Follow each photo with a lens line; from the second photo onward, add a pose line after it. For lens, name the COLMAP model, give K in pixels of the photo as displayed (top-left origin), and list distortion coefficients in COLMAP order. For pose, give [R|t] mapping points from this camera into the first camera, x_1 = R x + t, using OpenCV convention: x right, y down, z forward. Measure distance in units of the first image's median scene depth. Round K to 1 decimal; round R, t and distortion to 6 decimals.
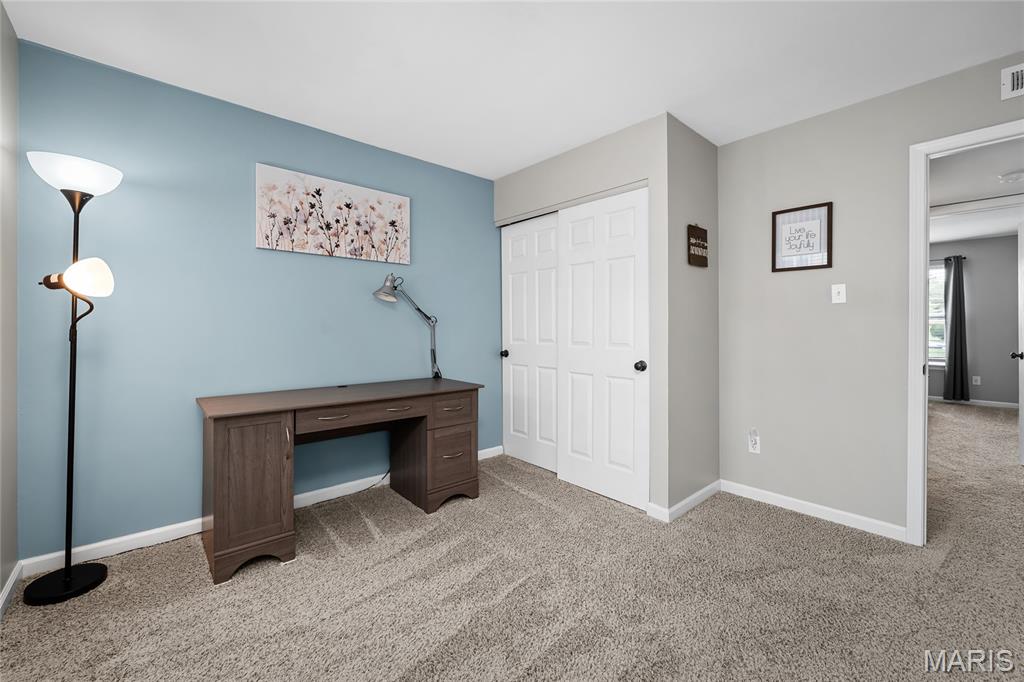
lens RADIAL K [[425.7, 0, 512.0], [0, 425.7, 341.0], [0, 0, 1]] dist [0.001684, -0.000070]
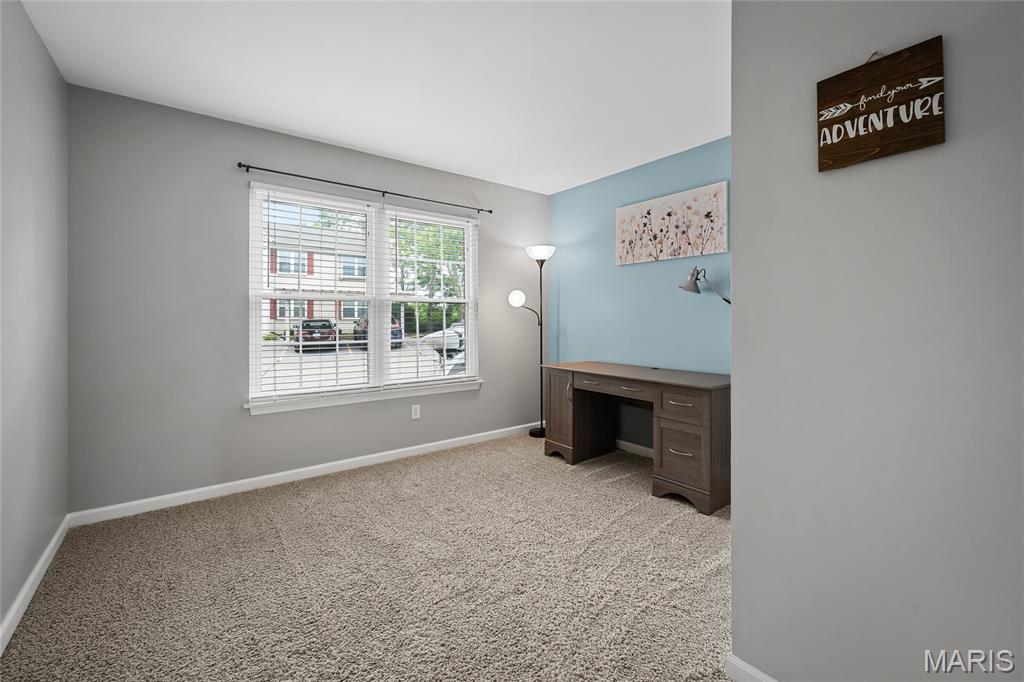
lens RADIAL K [[425.7, 0, 512.0], [0, 425.7, 341.0], [0, 0, 1]] dist [0.001684, -0.000070]
pose [[-0.067790, 0.047240, -0.996581, 0.825469], [-0.031566, 0.998277, 0.049467, -0.017715], [0.997200, 0.034811, -0.066182, 0.672189]]
